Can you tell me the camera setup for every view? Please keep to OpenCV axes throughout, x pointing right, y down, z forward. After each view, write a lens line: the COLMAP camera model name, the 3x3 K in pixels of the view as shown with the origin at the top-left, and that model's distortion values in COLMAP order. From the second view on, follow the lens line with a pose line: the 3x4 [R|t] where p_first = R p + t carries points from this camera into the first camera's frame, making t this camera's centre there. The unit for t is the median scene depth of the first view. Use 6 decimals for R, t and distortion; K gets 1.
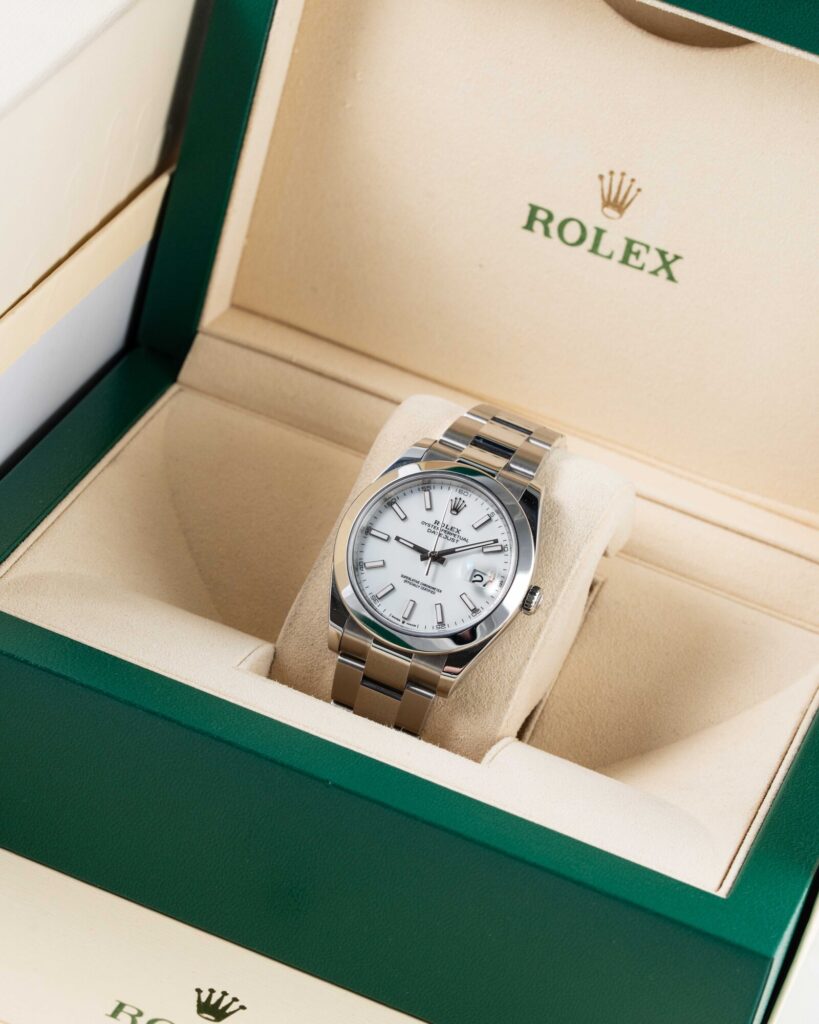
lens RADIAL K [[3606.5, 0, 409.5], [0, 3606.5, 512.0], [0, 0, 1]] dist [-0.014322, 1.330246]
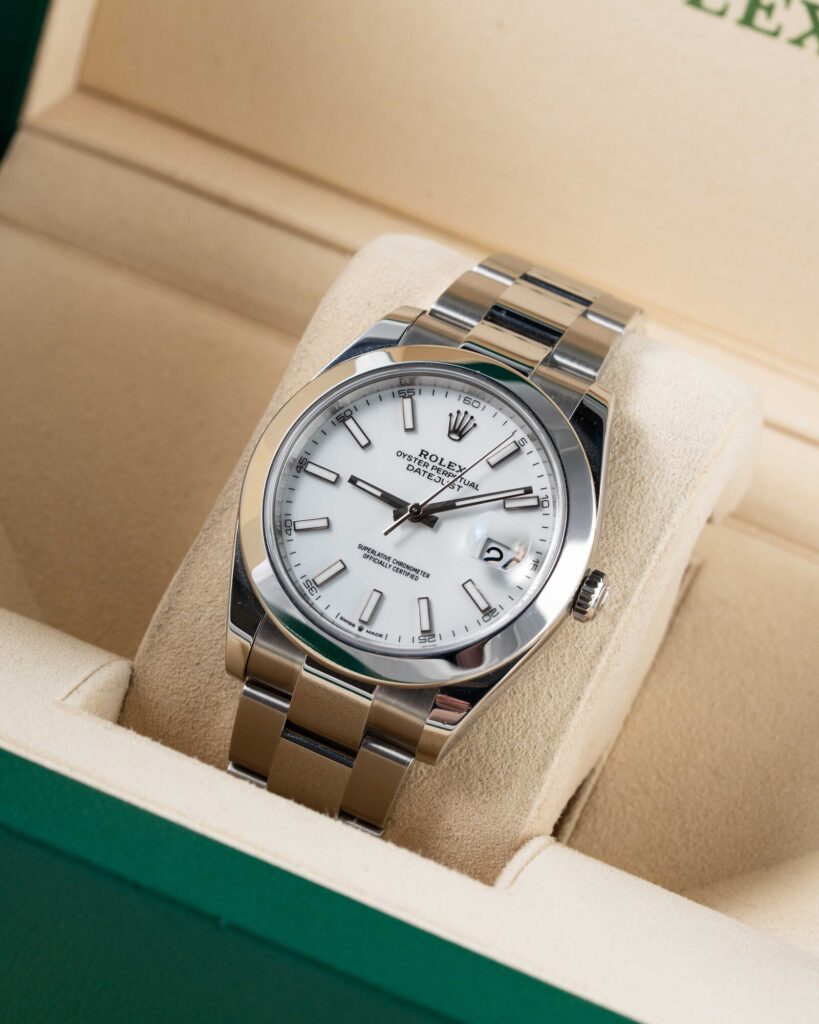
lens RADIAL K [[3606.5, 0, 409.5], [0, 3606.5, 512.0], [0, 0, 1]] dist [-0.014322, 1.330246]
pose [[0.999224, 0.025919, 0.029656, -0.011155], [-0.026121, 0.999638, 0.006434, 0.008435], [-0.029478, -0.007204, 0.999539, 0.433934]]
